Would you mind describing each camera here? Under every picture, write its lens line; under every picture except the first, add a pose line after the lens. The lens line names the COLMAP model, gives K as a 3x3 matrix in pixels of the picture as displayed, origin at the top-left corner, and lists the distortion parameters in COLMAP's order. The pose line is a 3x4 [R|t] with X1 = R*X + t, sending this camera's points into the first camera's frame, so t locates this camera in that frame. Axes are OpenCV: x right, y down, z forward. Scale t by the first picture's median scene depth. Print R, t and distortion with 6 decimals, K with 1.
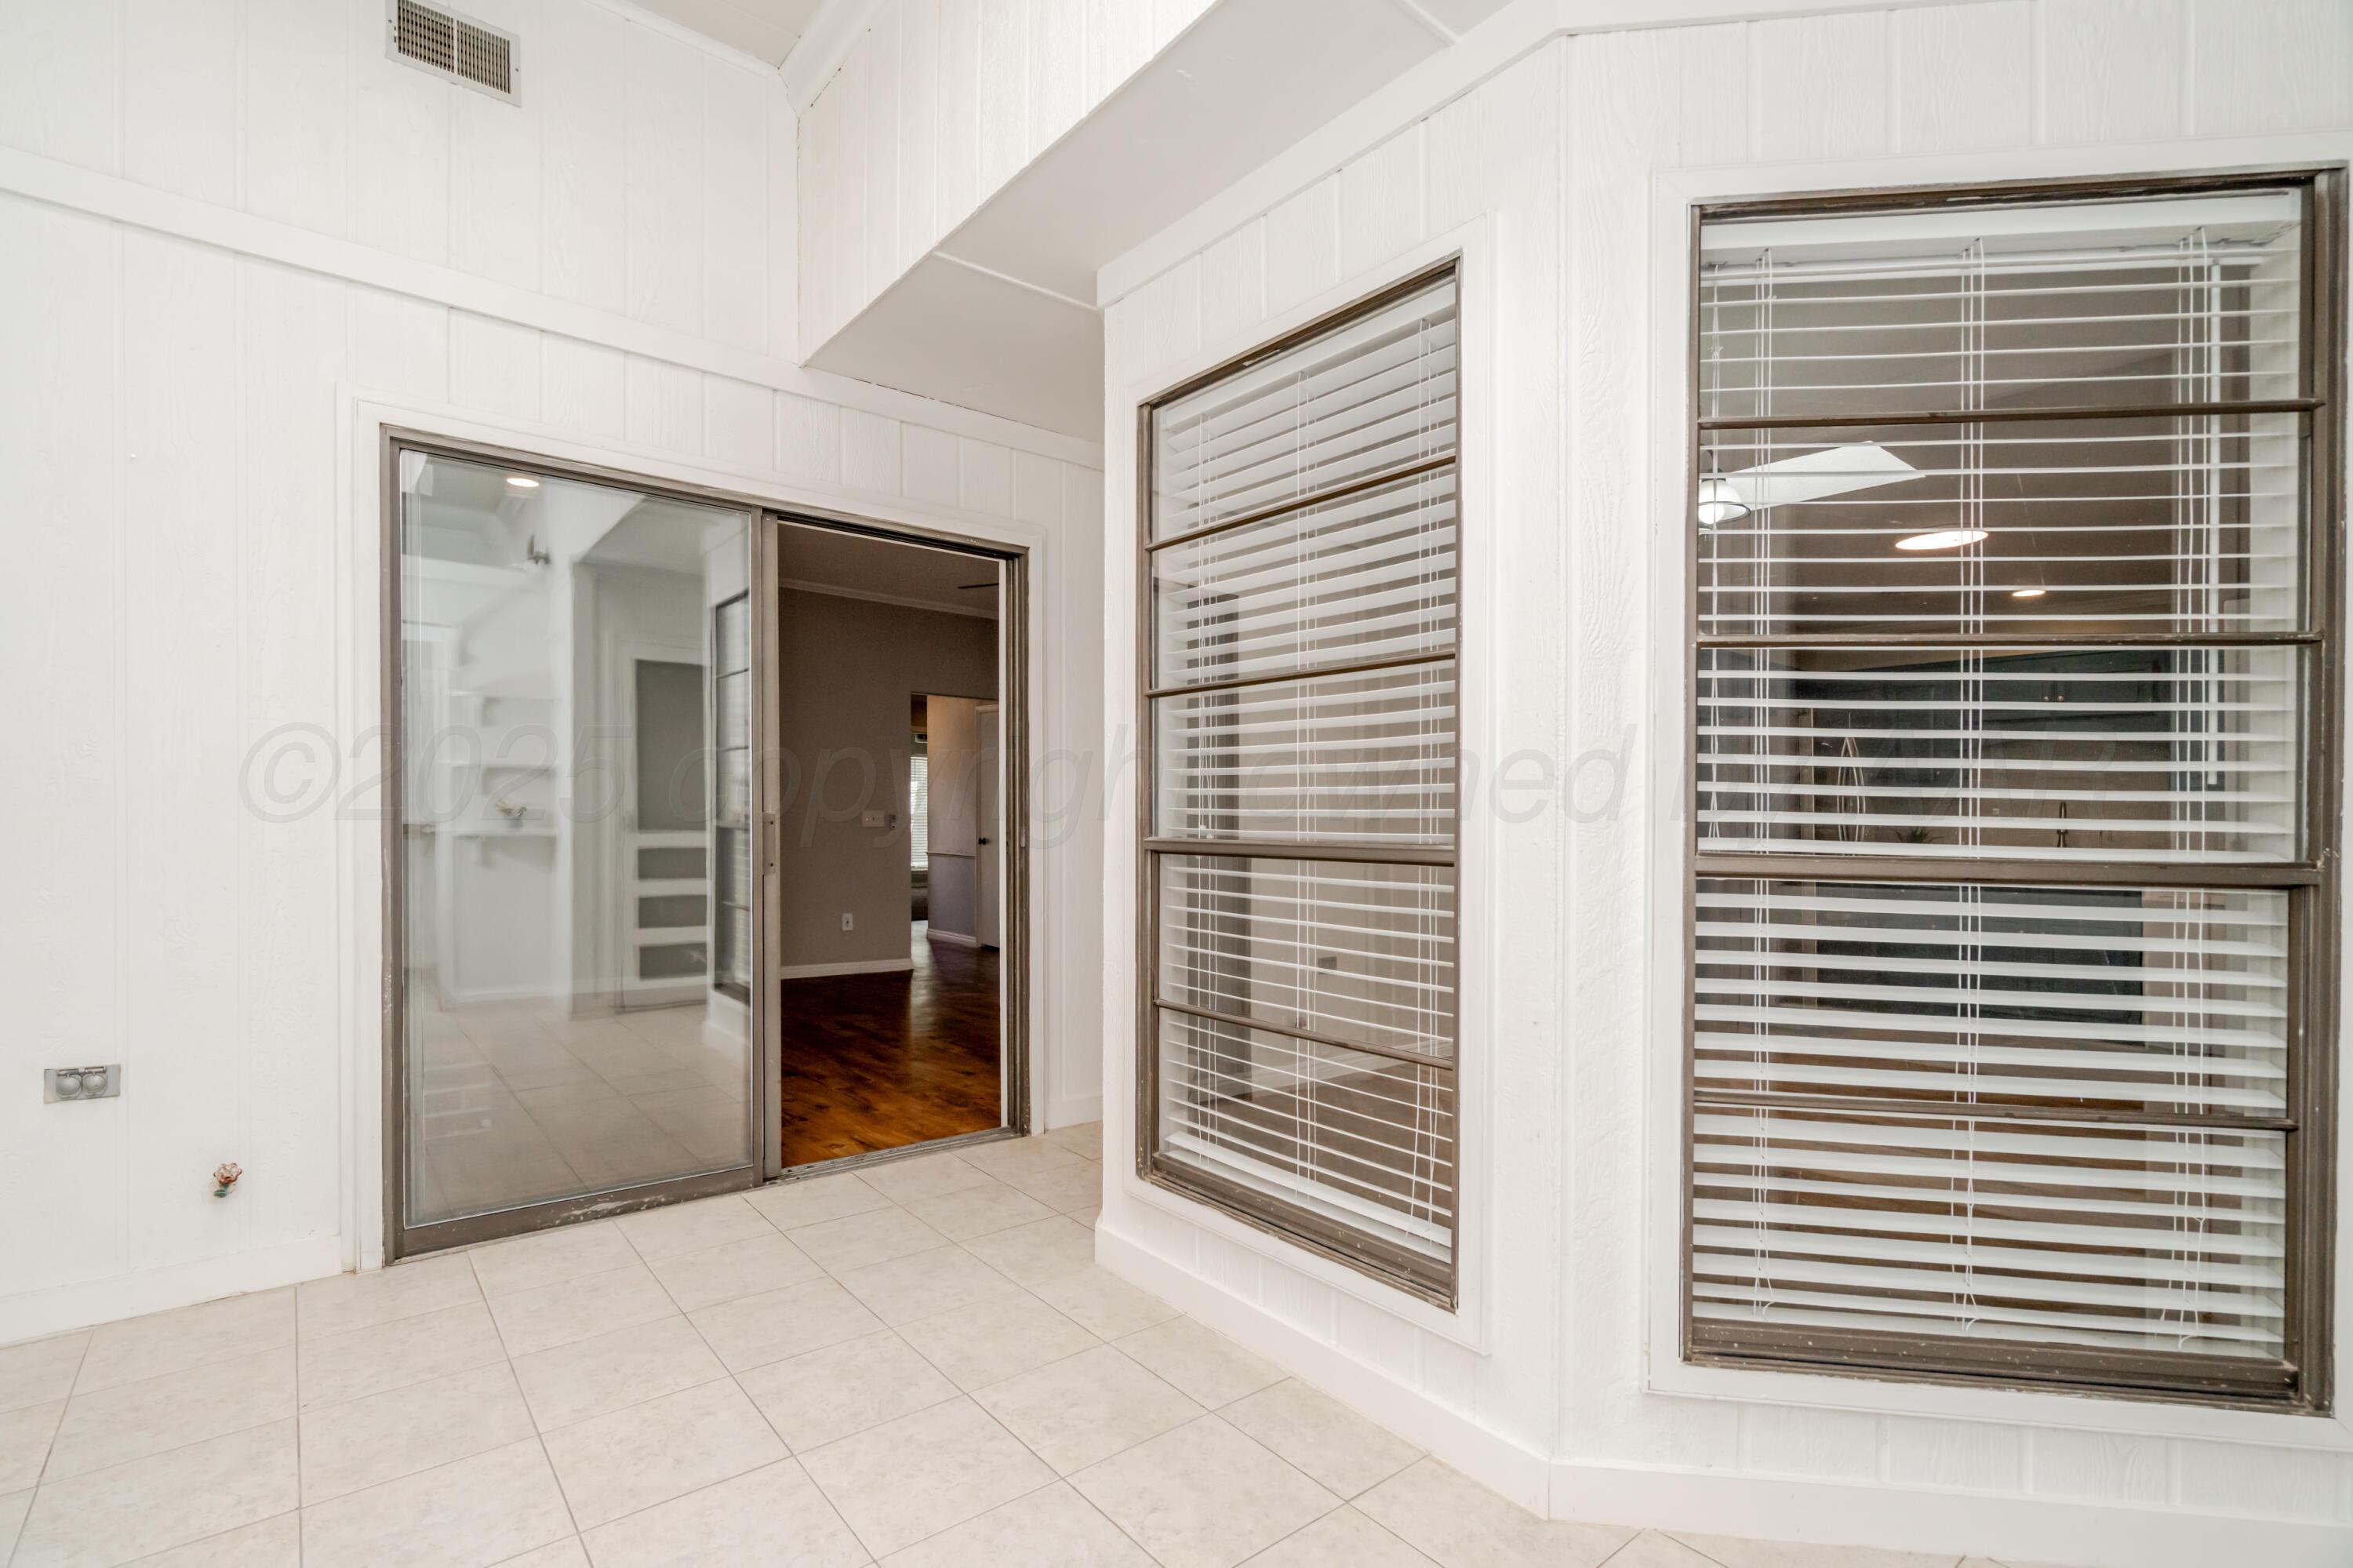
lens RADIAL K [[1084.0, 0, 1175.3], [0, 1084.0, 798.5], [0, 0, 1]] dist [-0.005247, 0.003021]
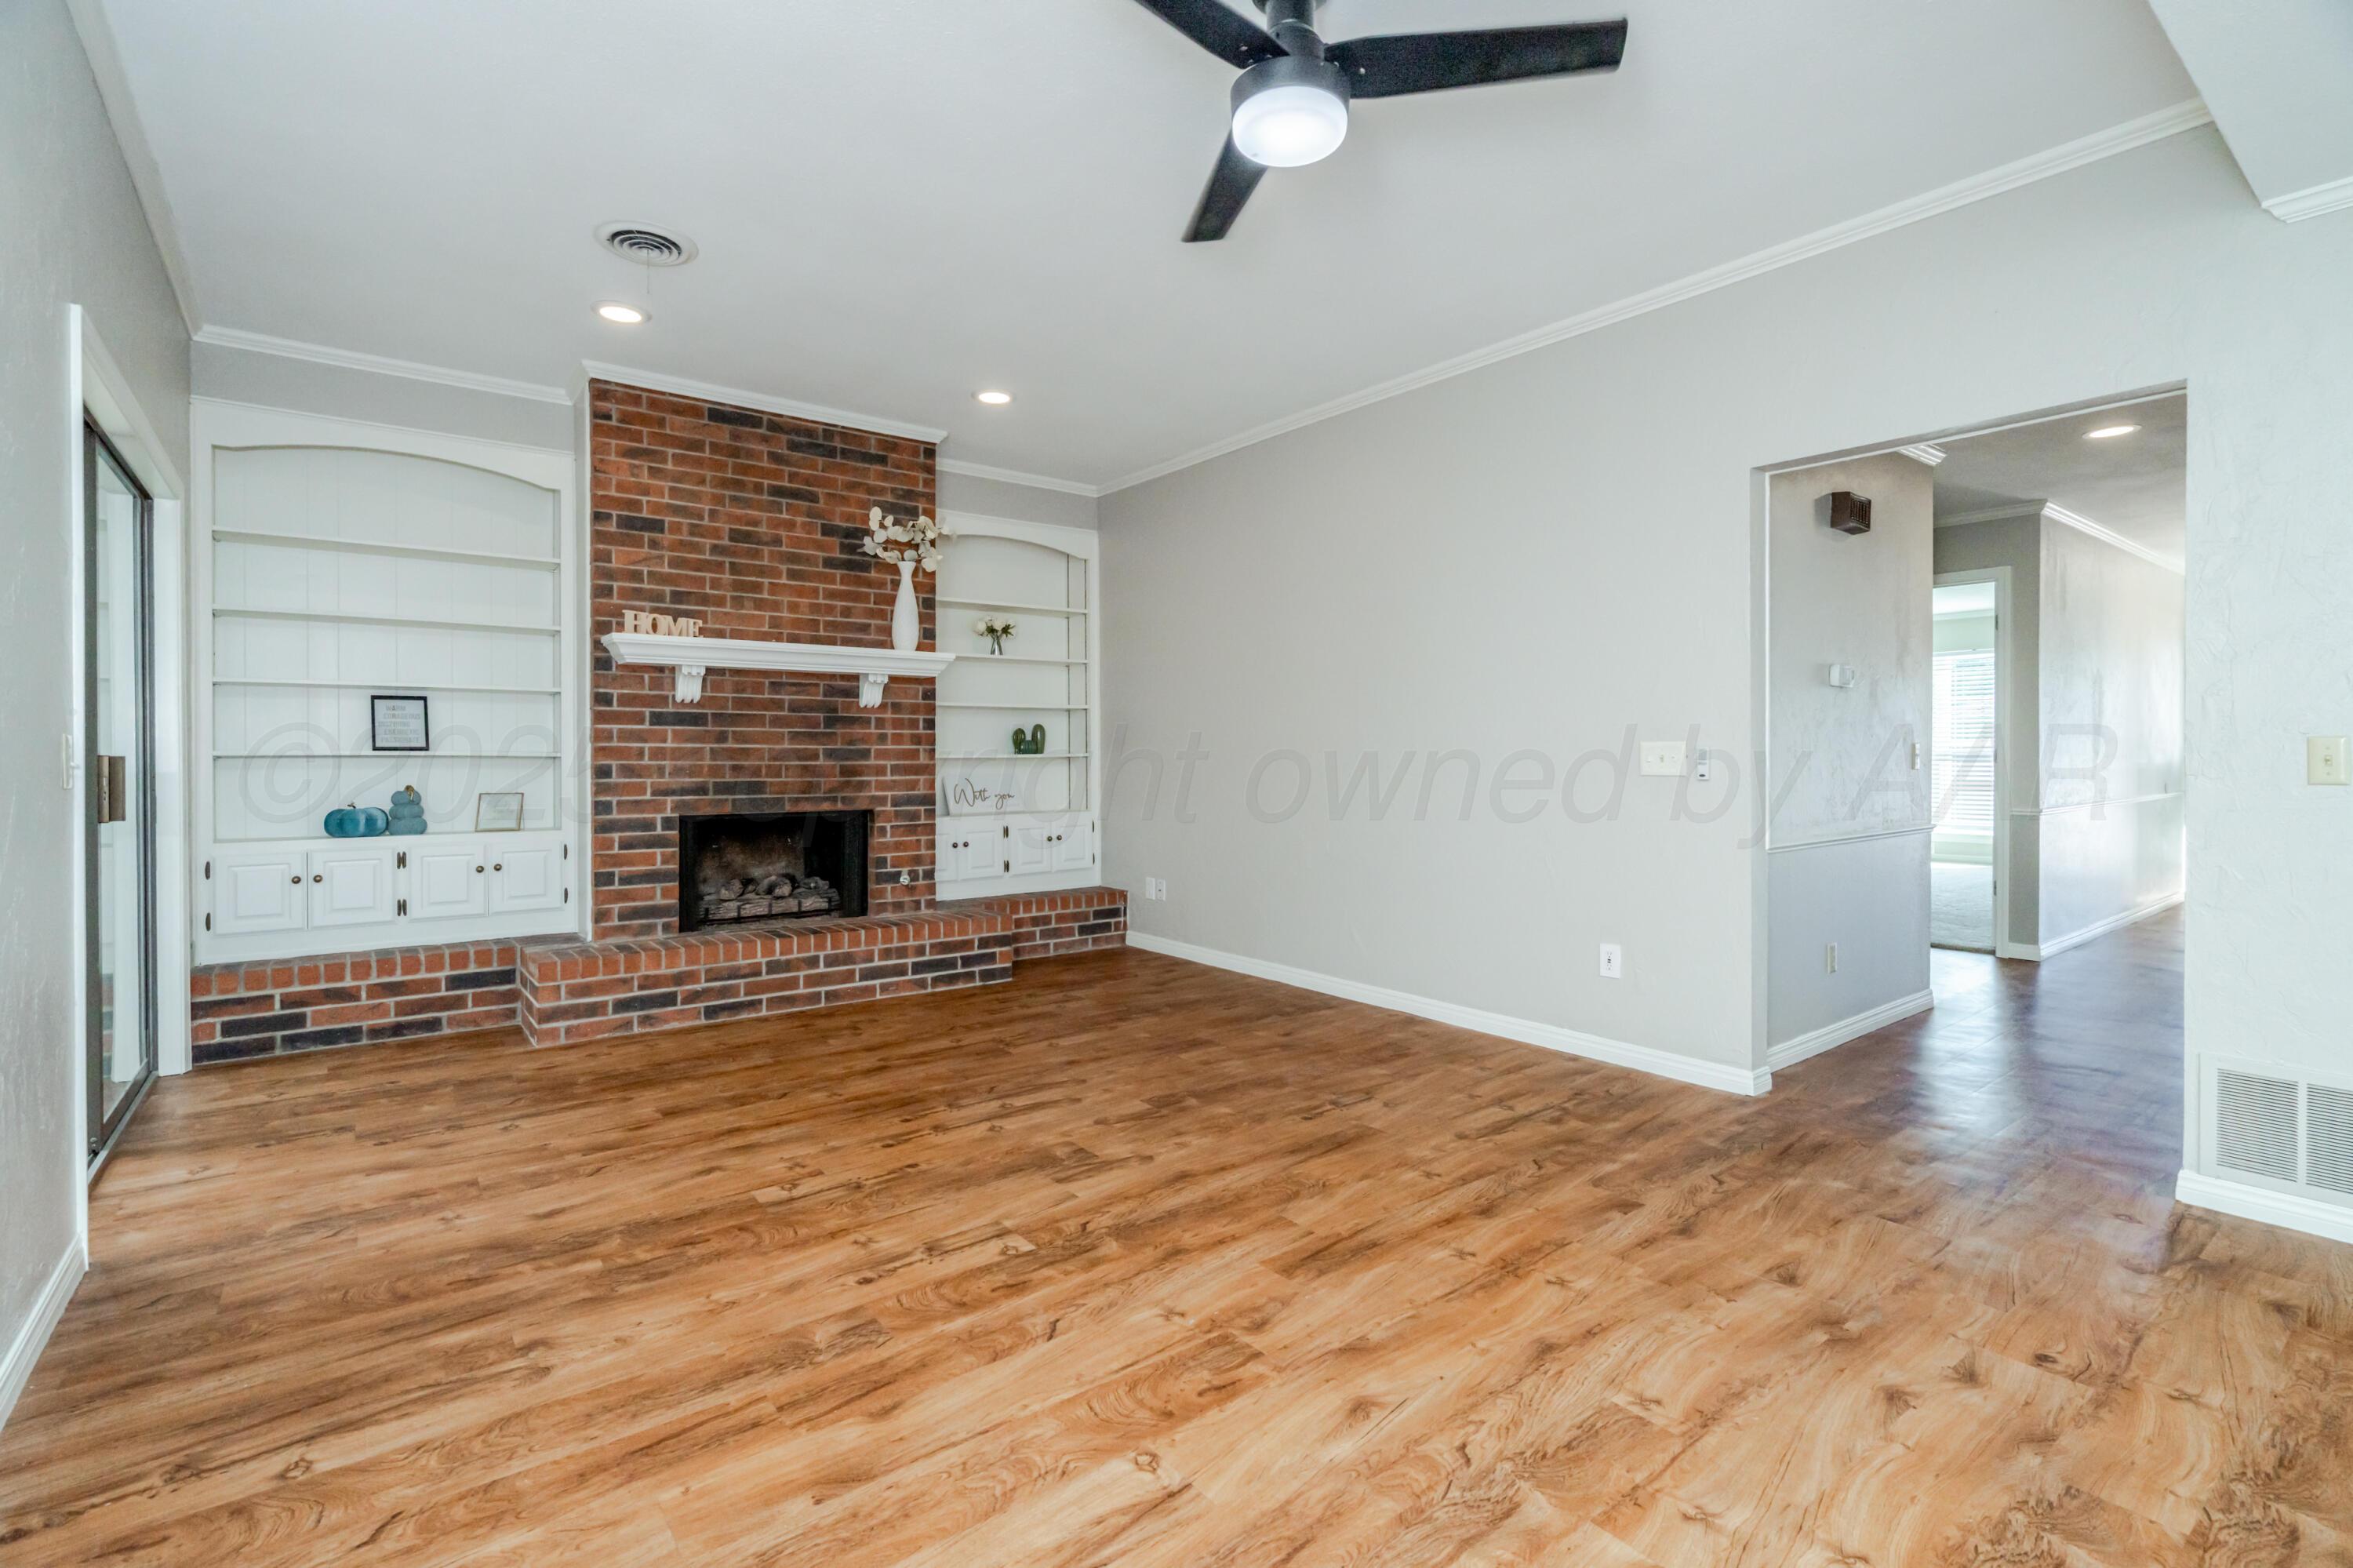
lens RADIAL K [[1084.0, 0, 1180.9], [0, 1084.0, 774.2], [0, 0, 1]] dist [-0.005247, 0.003021]
pose [[-0.010799, 0.014909, -0.999831, 0.361332], [0.013451, 0.999801, 0.014763, 0.027033], [0.999851, -0.013289, -0.010997, 1.370847]]
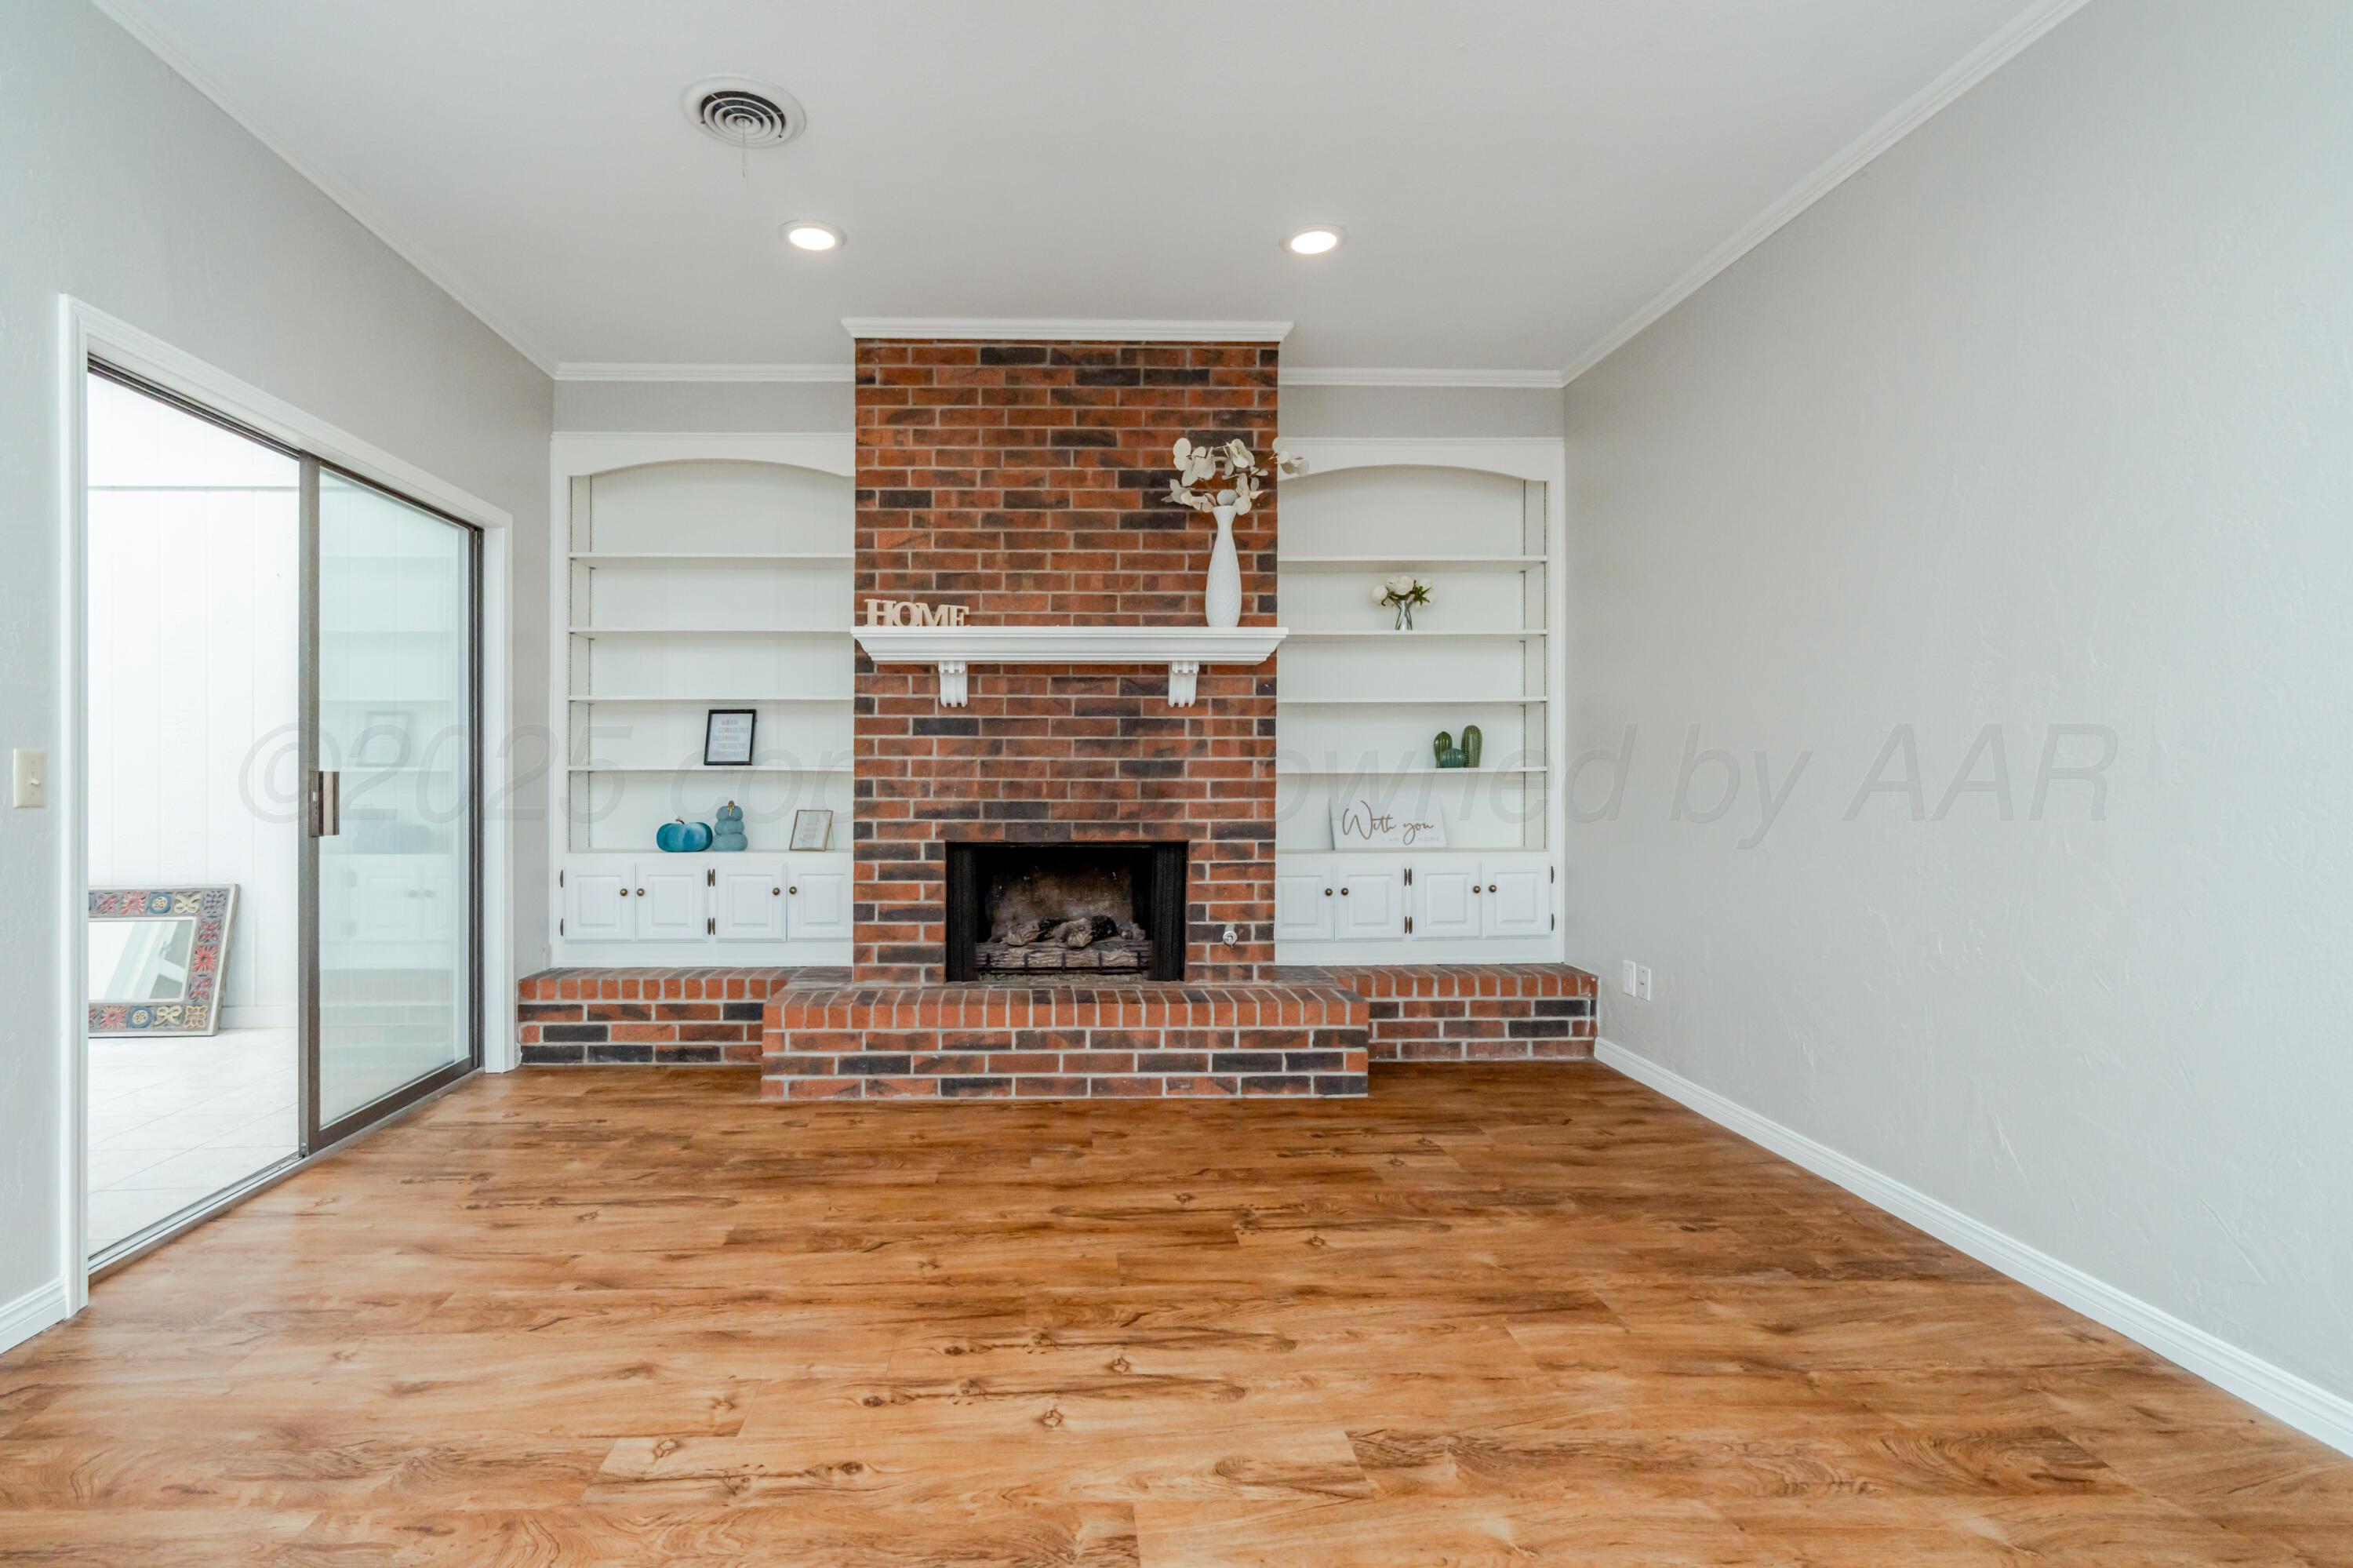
lens RADIAL K [[1084.0, 0, 1114.6], [0, 1084.0, 787.7], [0, 0, 1]] dist [-0.005247, 0.003021]
pose [[-0.605512, 0.011834, -0.795748, -0.037080], [0.009703, 0.999925, 0.007487, 0.026801], [0.795777, -0.003188, -0.605581, 1.506114]]
